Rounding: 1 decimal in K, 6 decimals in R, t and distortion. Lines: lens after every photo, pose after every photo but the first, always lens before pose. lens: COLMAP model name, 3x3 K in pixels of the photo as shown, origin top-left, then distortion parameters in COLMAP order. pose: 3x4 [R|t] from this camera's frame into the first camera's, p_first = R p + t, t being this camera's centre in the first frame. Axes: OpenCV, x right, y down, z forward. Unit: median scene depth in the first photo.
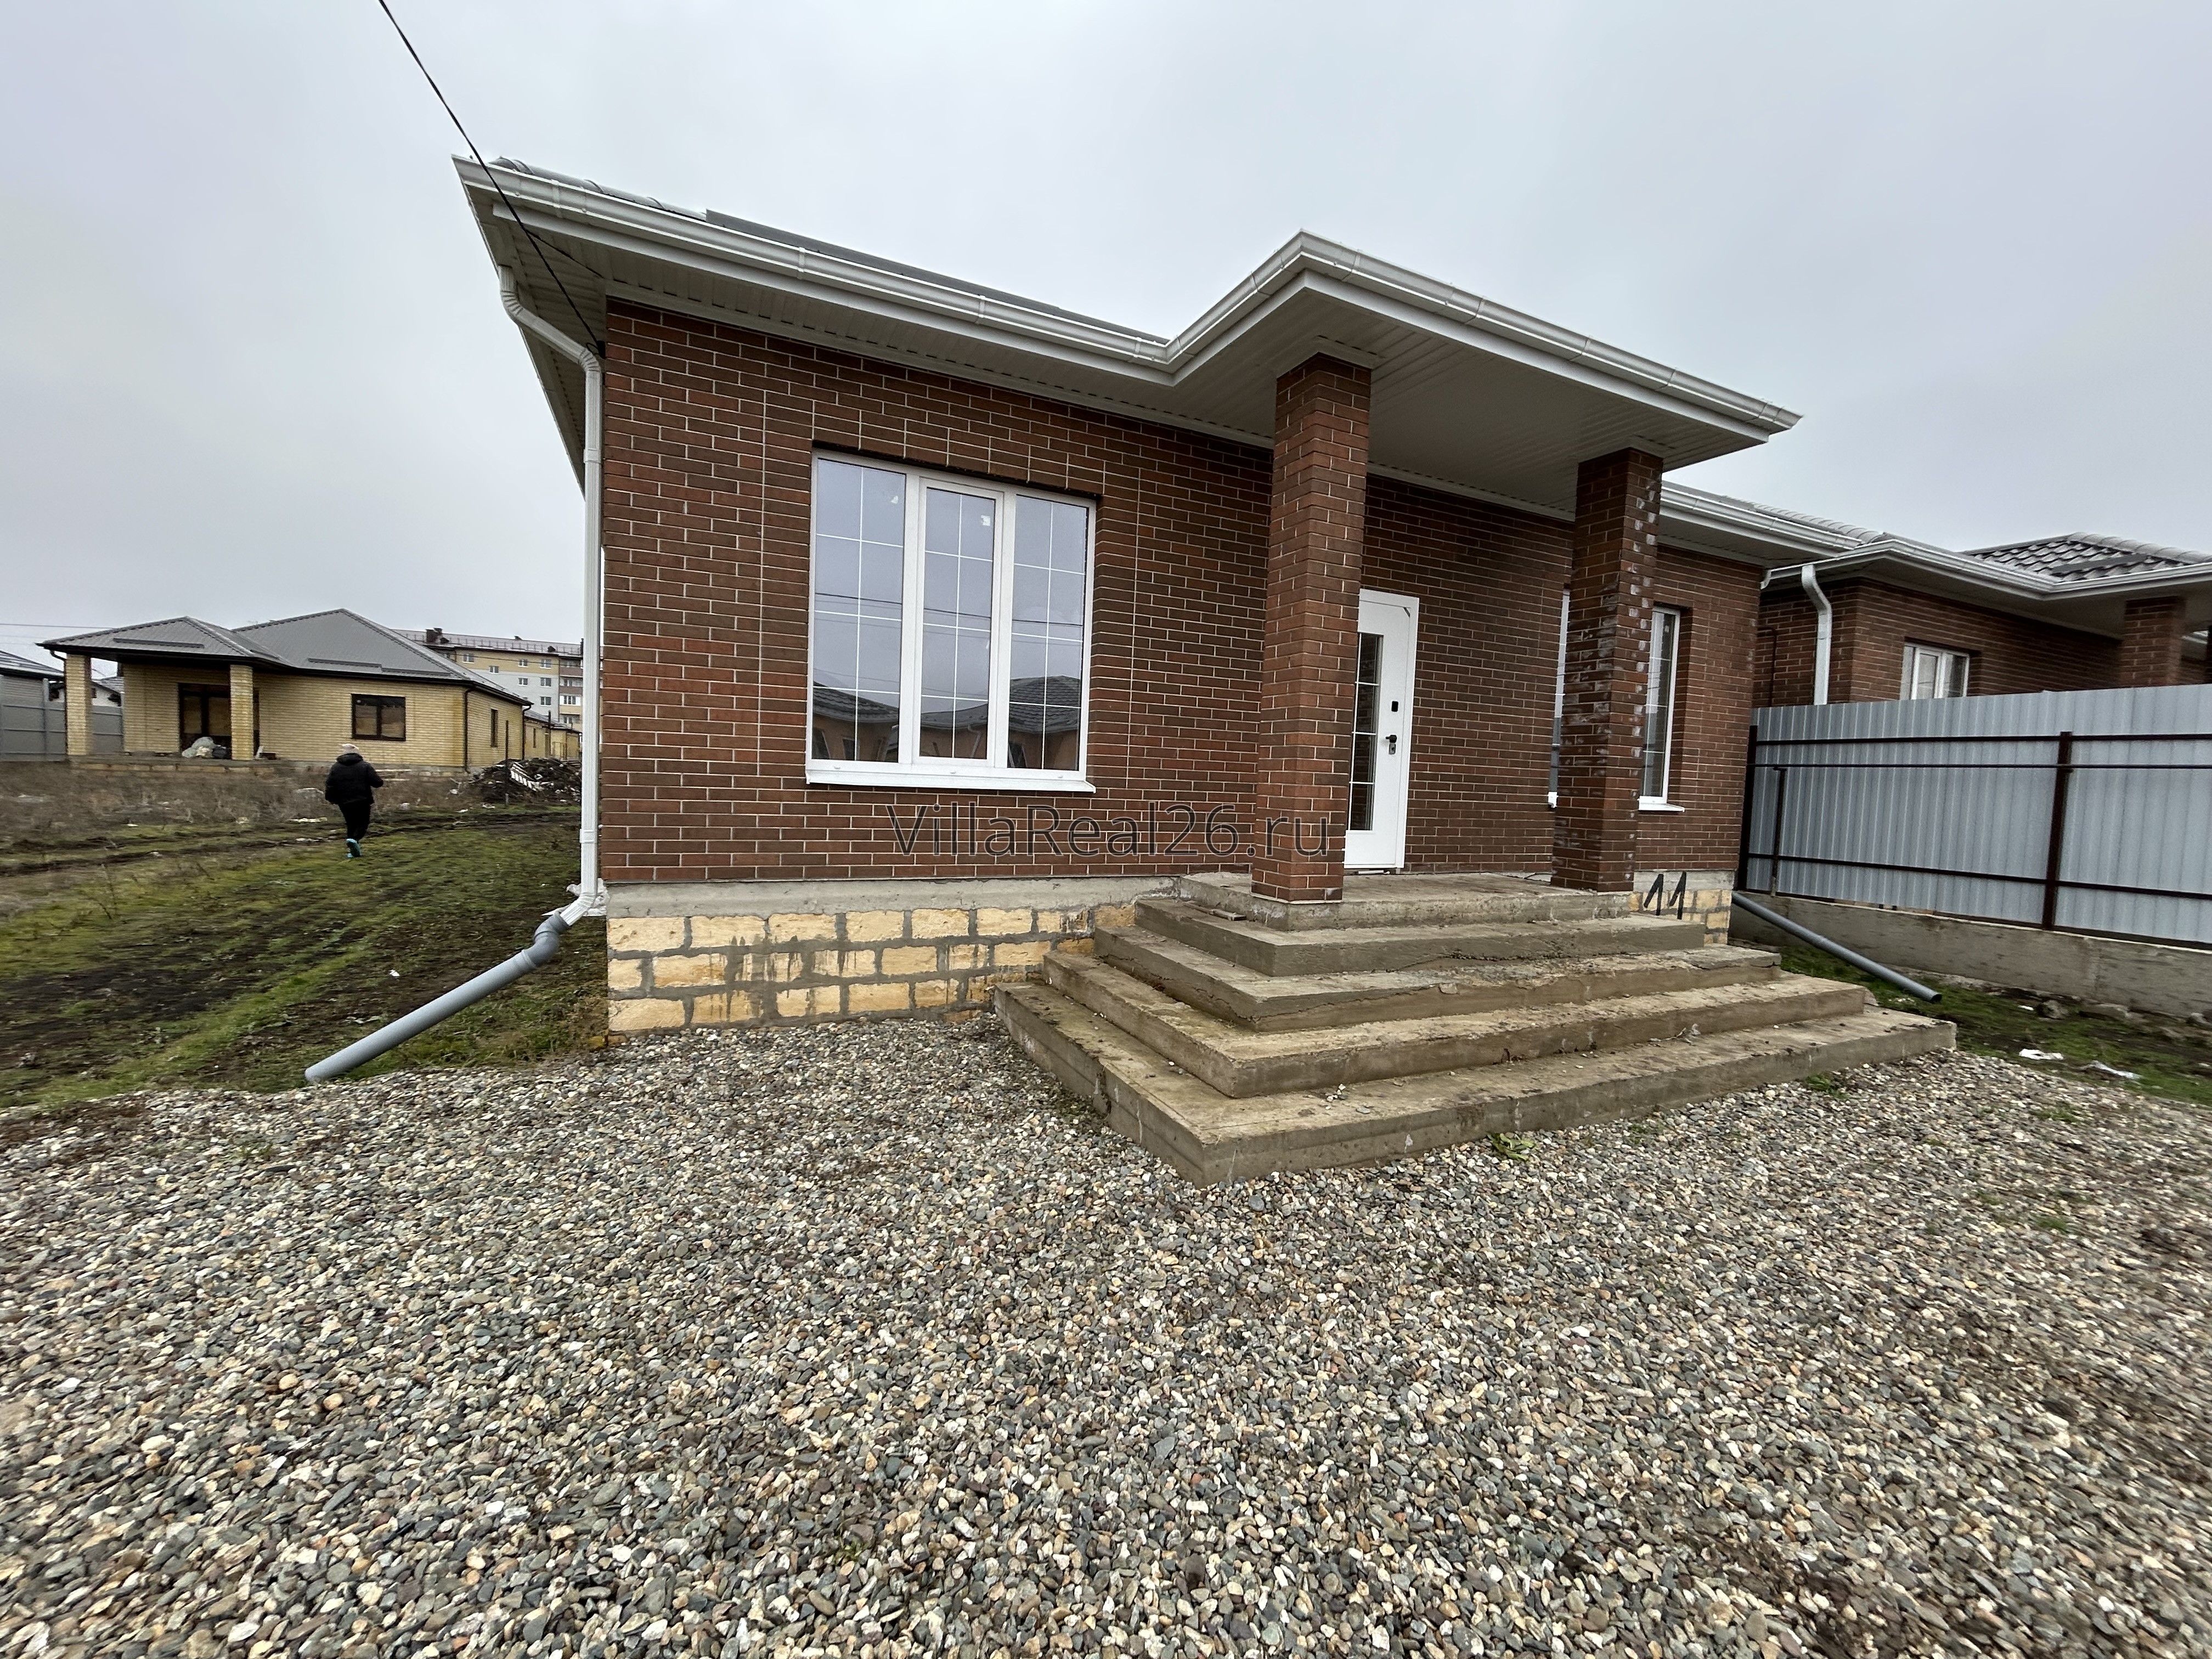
lens RADIAL K [[890.7, 0, 1106.3], [0, 890.7, 827.9], [0, 0, 1]] dist [-0.007608, 0.000976]
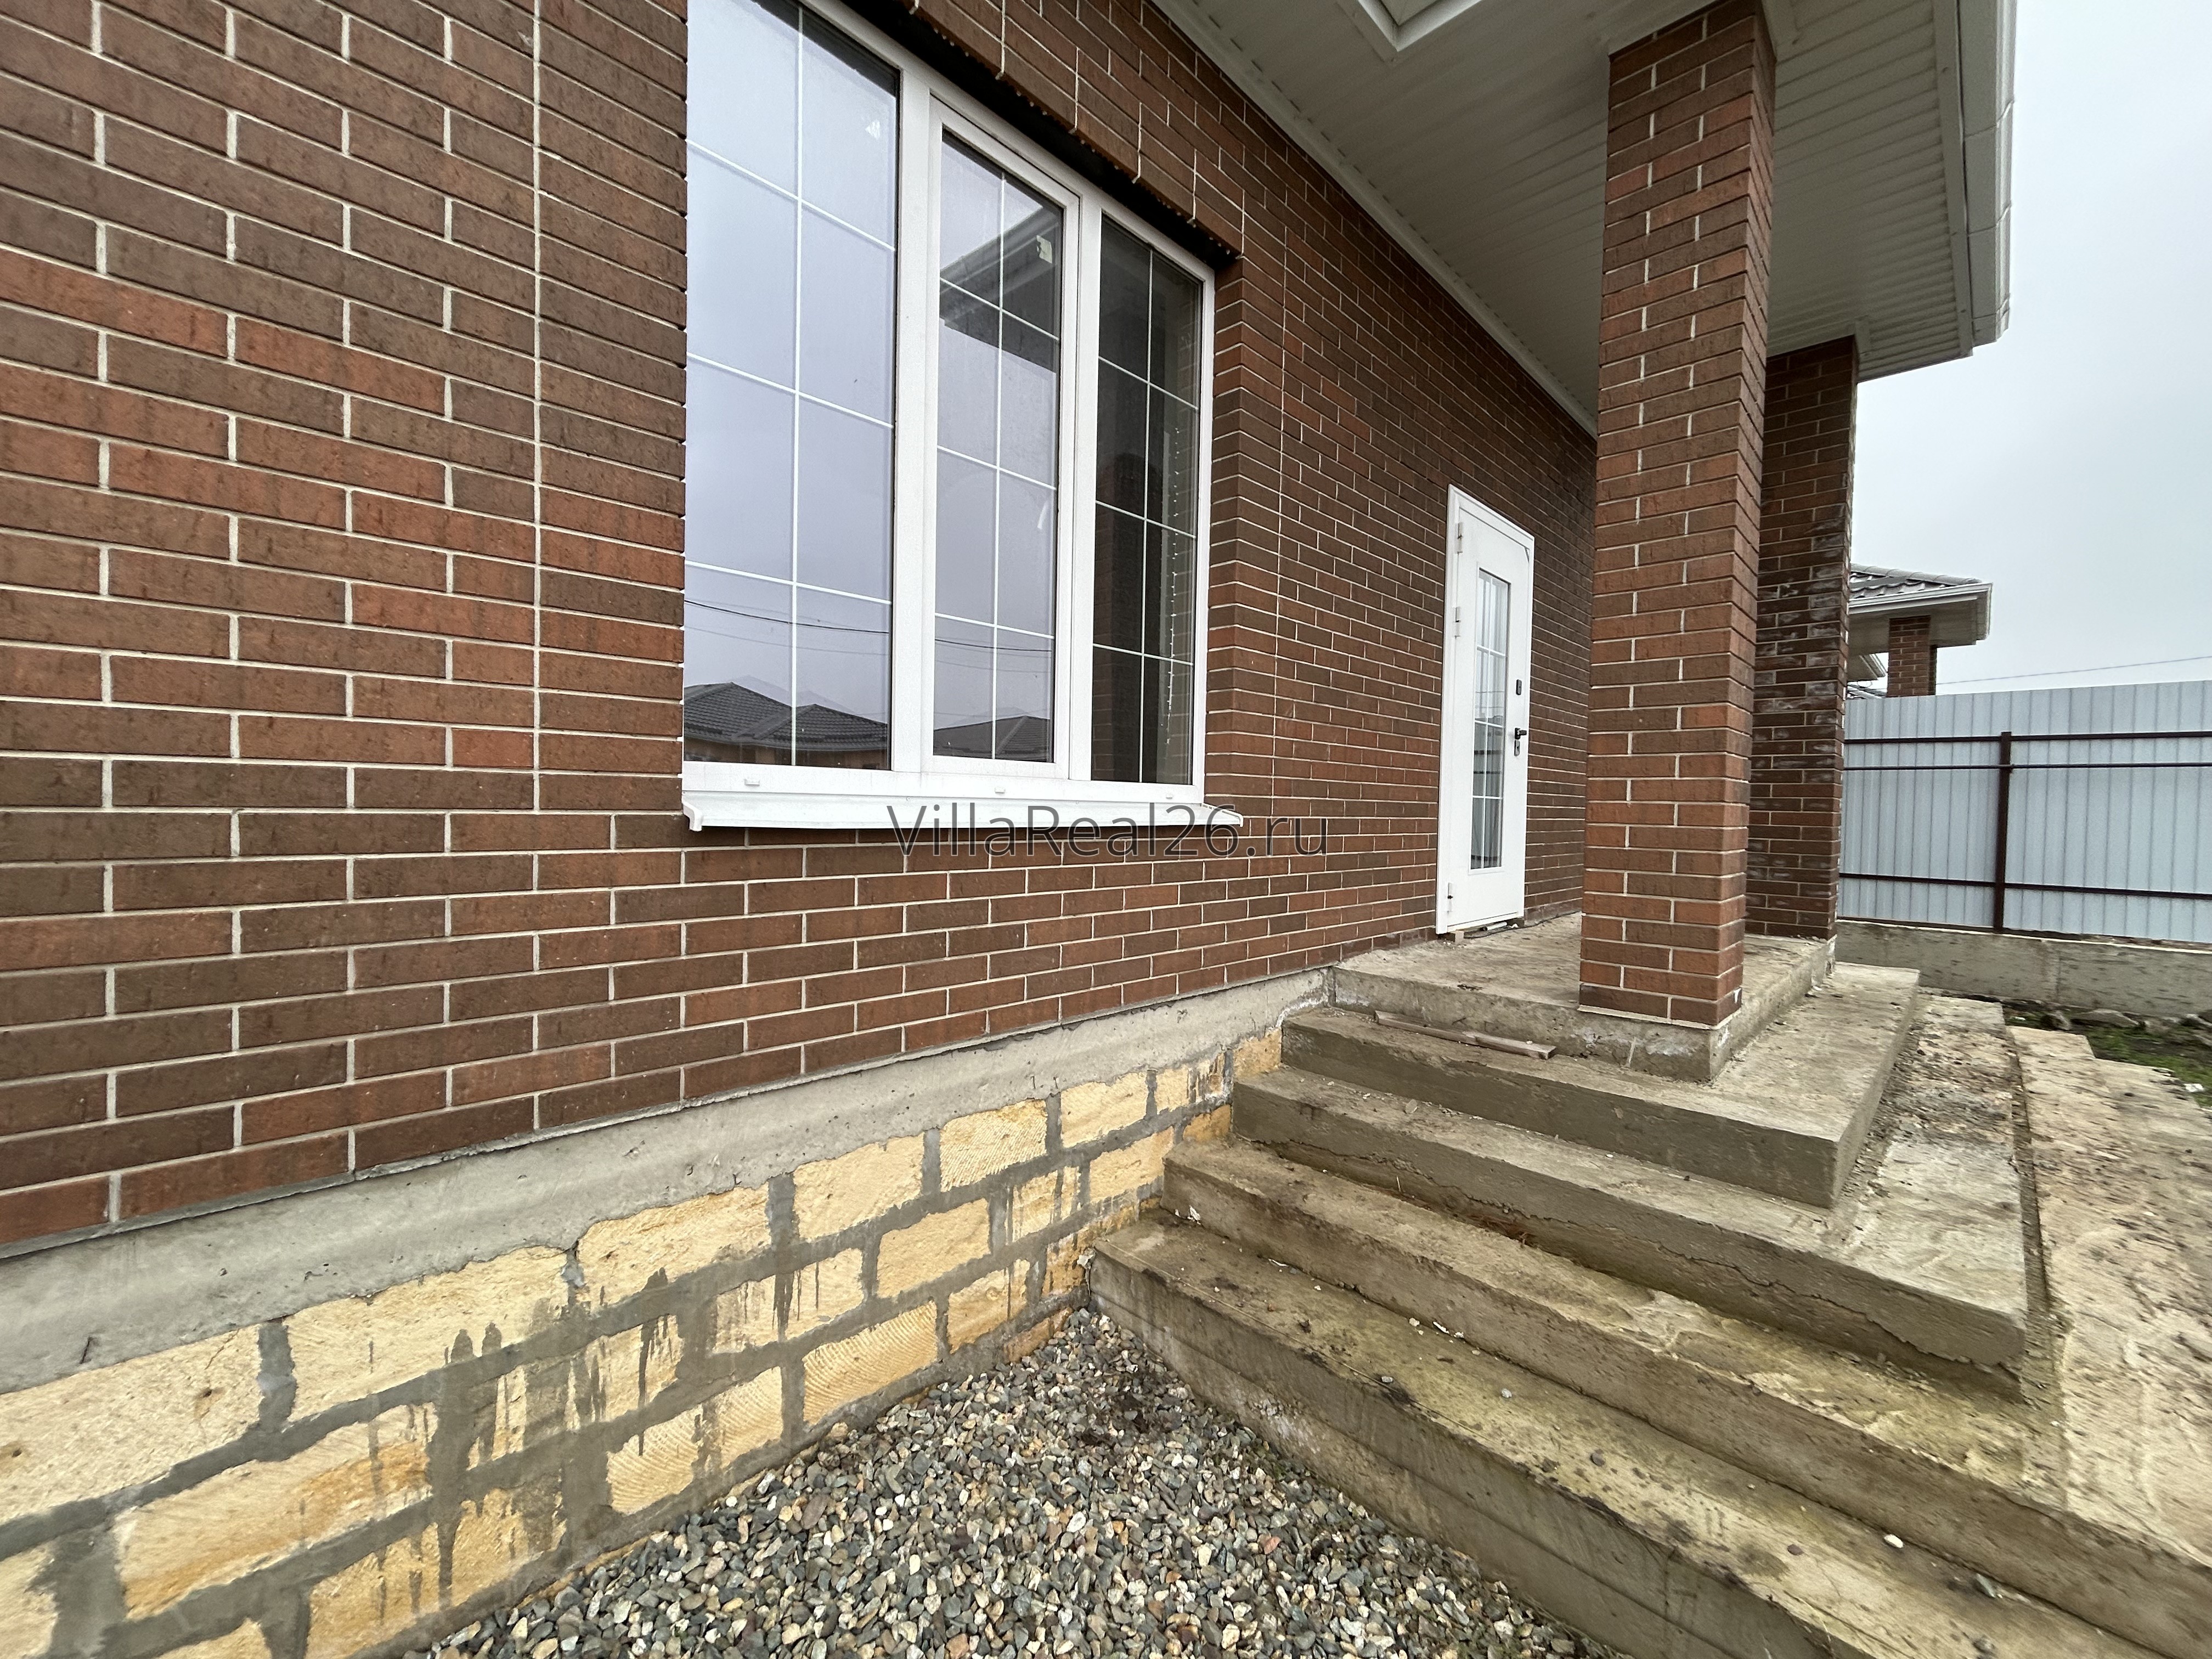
lens RADIAL K [[890.7, 0, 1102.3], [0, 890.7, 826.2], [0, 0, 1]] dist [-0.007608, 0.000976]
pose [[0.941279, -0.030062, 0.336290, -0.278973], [0.036945, 0.999218, -0.014087, -0.037423], [-0.335603, 0.025684, 0.941653, 0.573676]]
